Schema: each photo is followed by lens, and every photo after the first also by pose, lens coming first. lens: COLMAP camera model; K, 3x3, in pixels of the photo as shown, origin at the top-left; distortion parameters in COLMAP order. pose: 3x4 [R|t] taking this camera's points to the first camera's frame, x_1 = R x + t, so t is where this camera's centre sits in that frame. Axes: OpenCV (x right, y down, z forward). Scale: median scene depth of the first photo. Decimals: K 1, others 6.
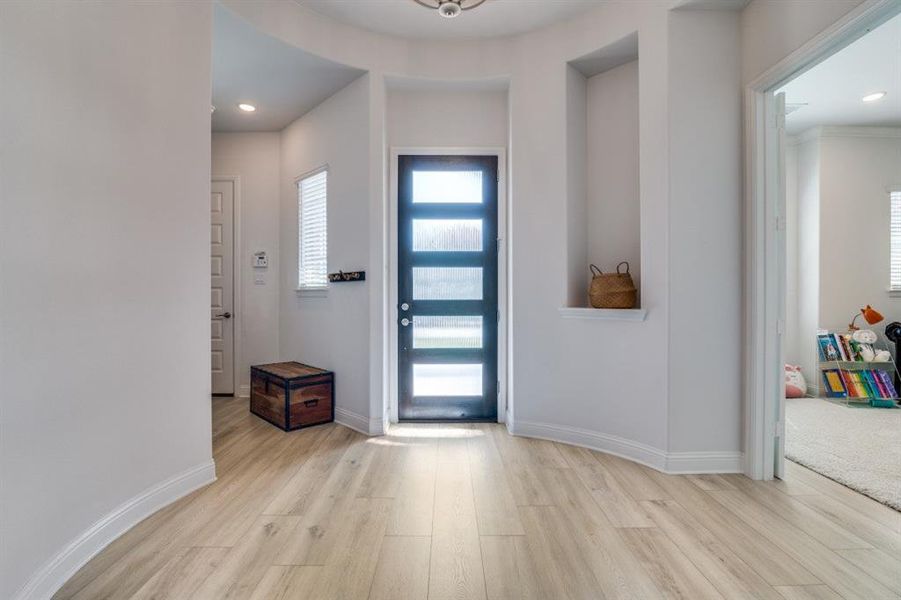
lens RADIAL K [[418.3, 0, 453.1], [0, 418.3, 297.0], [0, 0, 1]] dist [-0.014474, 0.000116]
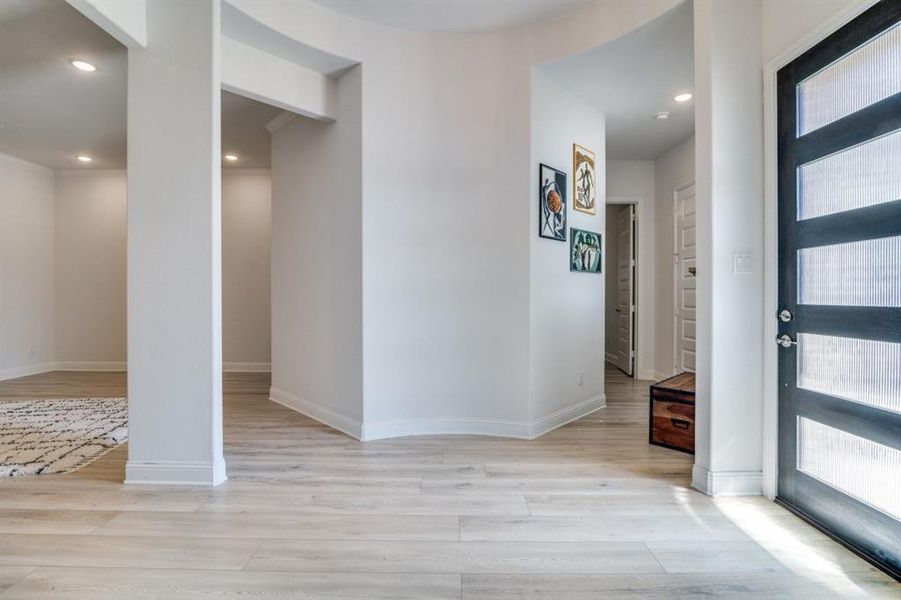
lens RADIAL K [[418.3, 0, 453.1], [0, 418.3, 297.0], [0, 0, 1]] dist [-0.014474, 0.000116]
pose [[-0.019778, 0.003834, -0.999797, 0.491605], [-0.006180, 0.999973, 0.003957, -0.003282], [0.999785, 0.006257, -0.019753, 0.529086]]
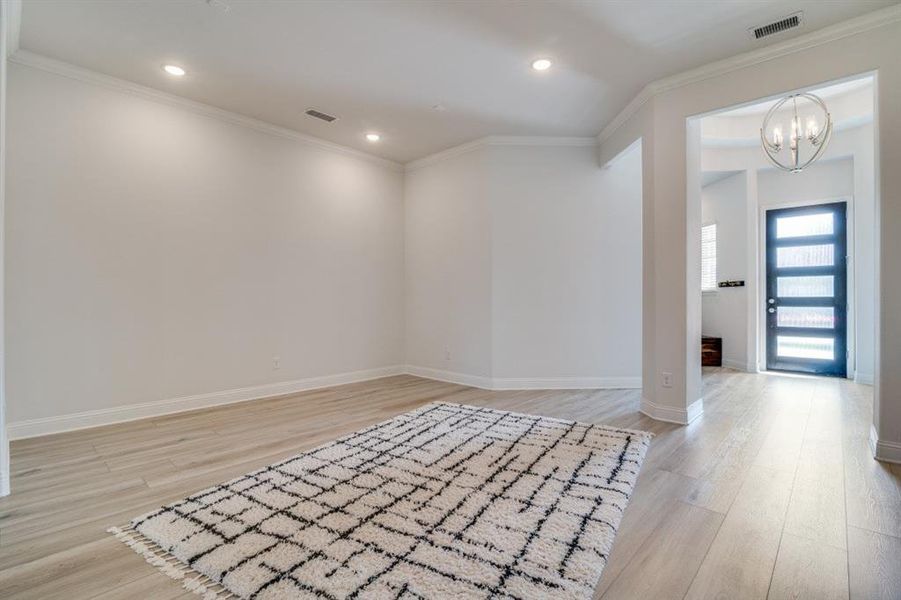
lens RADIAL K [[418.3, 0, 453.1], [0, 418.3, 297.0], [0, 0, 1]] dist [-0.014474, 0.000116]
pose [[0.727020, -0.001228, -0.686615, 0.096723], [-0.002041, 0.999990, -0.003950, 0.015876], [0.686613, 0.004273, 0.727011, -1.063716]]
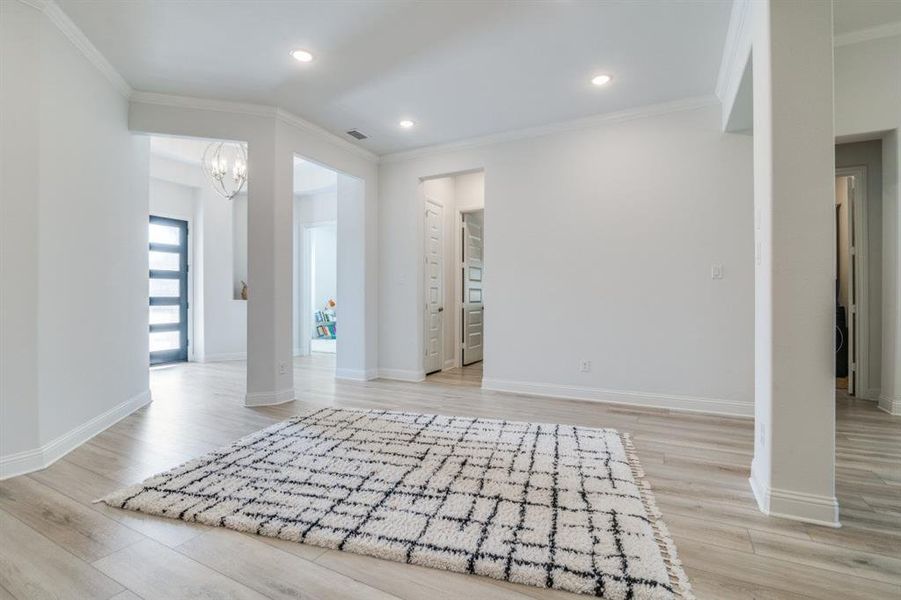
lens RADIAL K [[418.3, 0, 453.1], [0, 418.3, 297.0], [0, 0, 1]] dist [-0.014474, 0.000116]
pose [[0.470249, 0.002705, 0.882529, -1.002421], [0.002298, 0.999988, -0.004289, 0.017610], [-0.882531, 0.004045, 0.470238, -0.962517]]
